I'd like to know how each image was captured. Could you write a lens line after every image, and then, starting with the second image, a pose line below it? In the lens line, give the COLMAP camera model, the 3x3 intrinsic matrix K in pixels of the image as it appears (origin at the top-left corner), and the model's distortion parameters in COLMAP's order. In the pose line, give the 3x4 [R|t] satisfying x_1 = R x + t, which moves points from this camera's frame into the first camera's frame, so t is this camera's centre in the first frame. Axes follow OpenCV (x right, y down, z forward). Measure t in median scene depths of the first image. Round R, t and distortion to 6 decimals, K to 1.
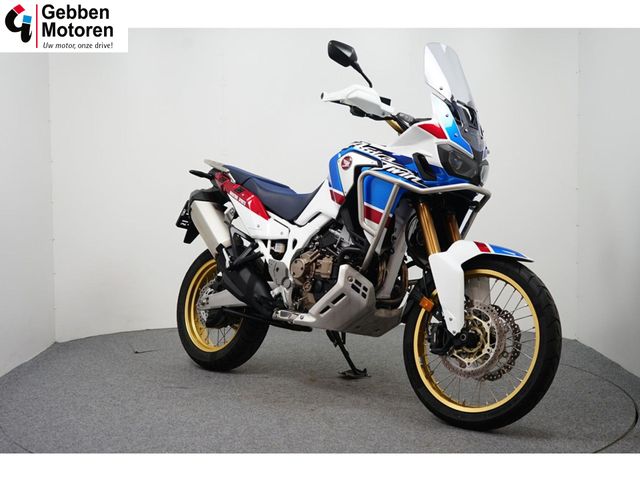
lens RADIAL K [[921.8, 0, 320.7], [0, 921.8, 236.8], [0, 0, 1]] dist [-0.018795, 0.000000]
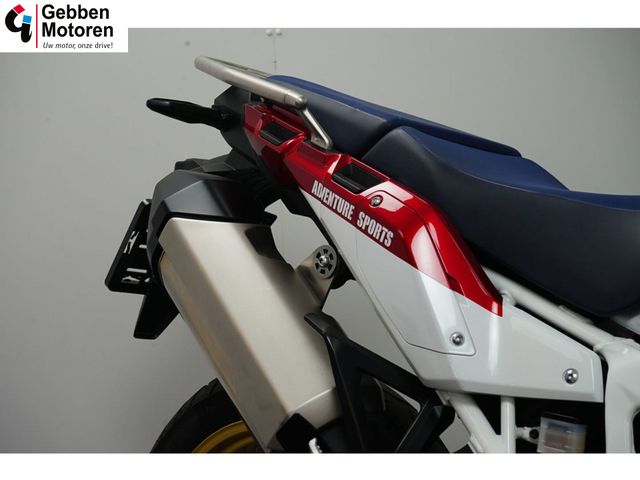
lens RADIAL K [[1256.1, 0, 319.0], [0, 1256.1, 240.8], [0, 0, 1]] dist [-0.093076, 0.000000]
pose [[0.999548, -0.028547, 0.009380, -0.106654], [0.027816, 0.997124, 0.070498, -0.060938], [-0.011366, -0.070205, 0.997468, 0.692639]]
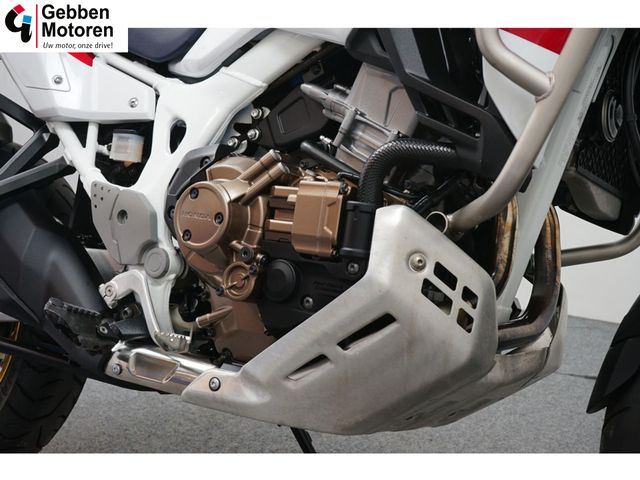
lens RADIAL K [[961.5, 0, 321.1], [0, 961.5, 244.3], [0, 0, 1]] dist [-0.011702, 0.000000]
pose [[0.979802, -0.002101, 0.199960, -0.045151], [-0.015584, 0.996101, 0.086830, 0.015388], [-0.199363, -0.088192, 0.975949, 0.652665]]
